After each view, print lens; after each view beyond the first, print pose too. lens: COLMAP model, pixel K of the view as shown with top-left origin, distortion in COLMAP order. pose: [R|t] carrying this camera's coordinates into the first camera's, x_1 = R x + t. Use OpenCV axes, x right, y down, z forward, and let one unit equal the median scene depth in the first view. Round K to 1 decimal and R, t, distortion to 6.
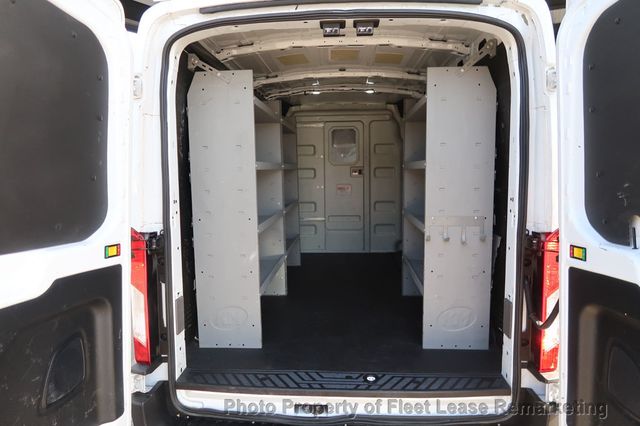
lens RADIAL K [[442.5, 0, 320.1], [0, 442.5, 211.3], [0, 0, 1]] dist [-0.036408, 0.012126]
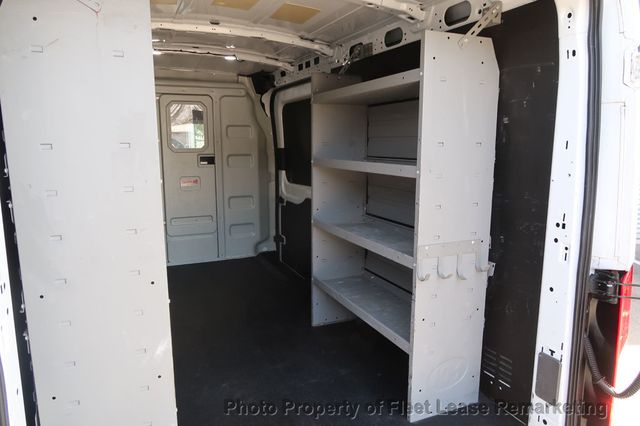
lens RADIAL K [[442.5, 0, 319.6], [0, 442.5, 211.0], [0, 0, 1]] dist [-0.036408, 0.012126]
pose [[0.887960, -0.060243, 0.455958, -0.115285], [0.034018, 0.997272, 0.065514, -0.050517], [-0.458661, -0.042663, 0.887587, 0.237470]]
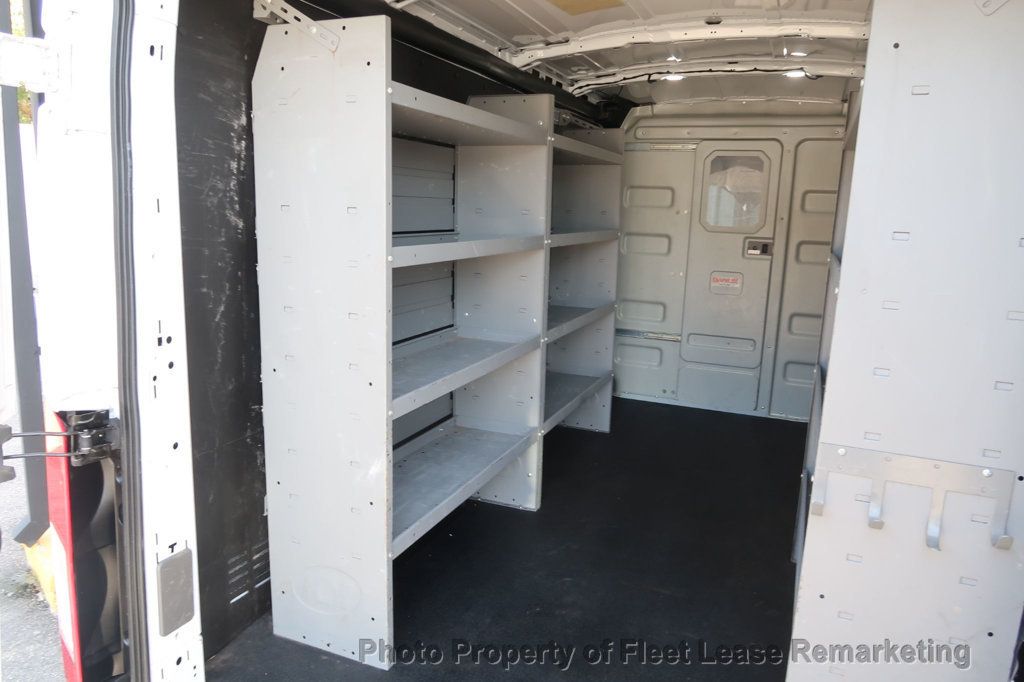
lens RADIAL K [[708.0, 0, 507.4], [0, 708.0, 340.0], [0, 0, 1]] dist [-0.036408, 0.012126]
pose [[0.942416, 0.106729, -0.316955, 0.092025], [-0.077875, 0.991692, 0.102386, -0.054786], [0.325250, -0.071807, 0.942898, 0.218668]]
